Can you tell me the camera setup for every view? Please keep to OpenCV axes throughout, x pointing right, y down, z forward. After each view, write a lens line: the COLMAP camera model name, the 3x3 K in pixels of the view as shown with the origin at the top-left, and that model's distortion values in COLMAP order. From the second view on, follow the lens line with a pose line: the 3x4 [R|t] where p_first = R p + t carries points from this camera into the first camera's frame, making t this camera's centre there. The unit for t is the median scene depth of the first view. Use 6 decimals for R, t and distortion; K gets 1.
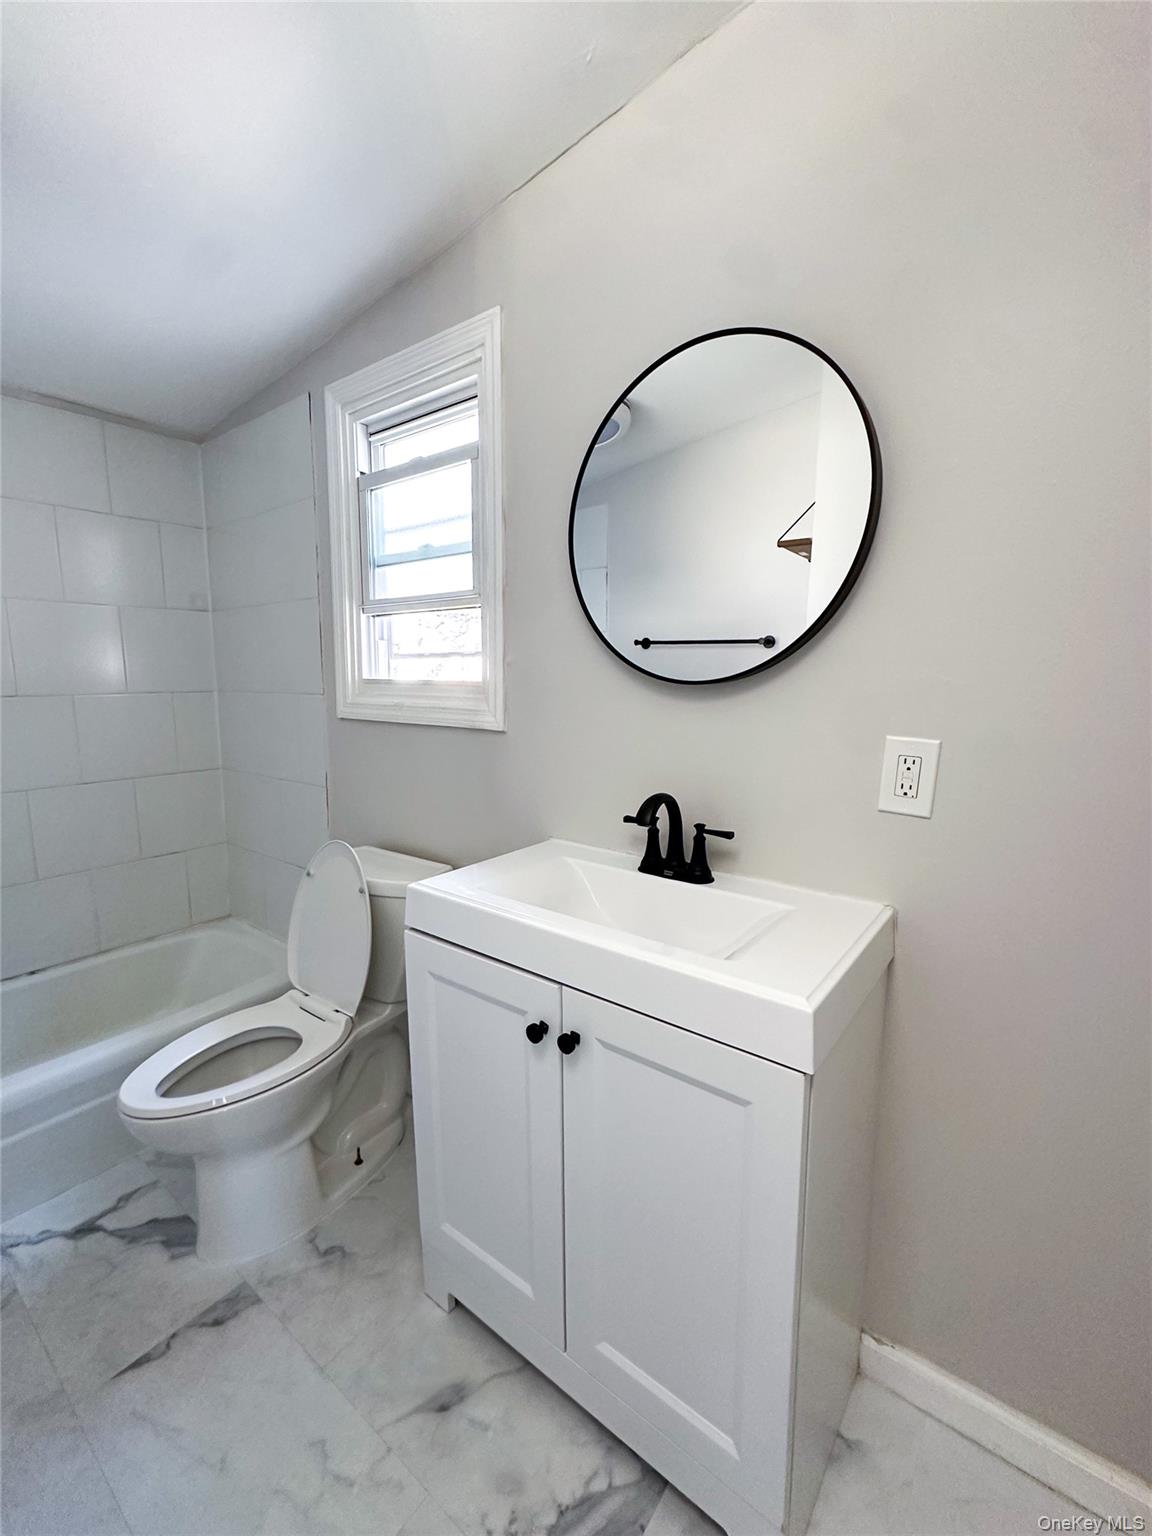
lens RADIAL K [[616.9, 0, 576.0], [0, 616.9, 768.0], [0, 0, 1]] dist [0.000172, -0.000031]
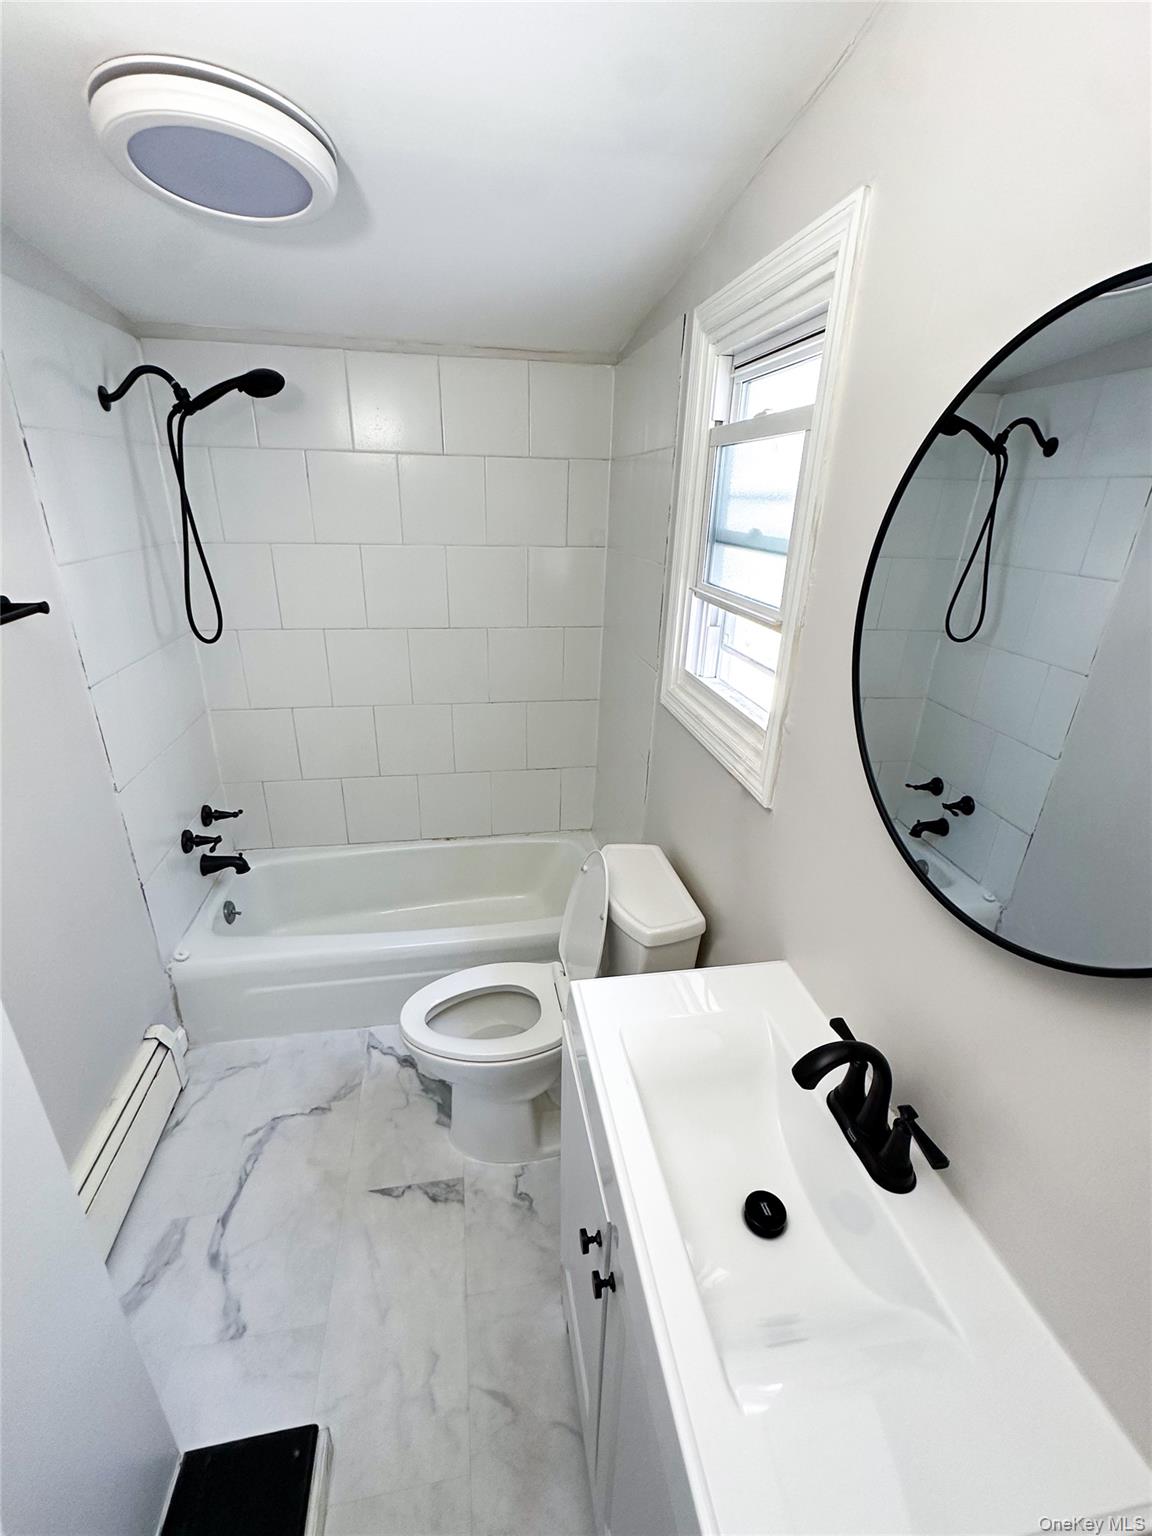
lens RADIAL K [[657.6, 0, 577.9], [0, 657.6, 789.9], [0, 0, 1]] dist [-0.001592, -0.000097]
pose [[0.752282, 0.277222, -0.597678, 0.191082], [-0.140671, 0.953832, 0.265359, -0.267611], [0.643648, -0.115549, 0.756548, 0.219194]]
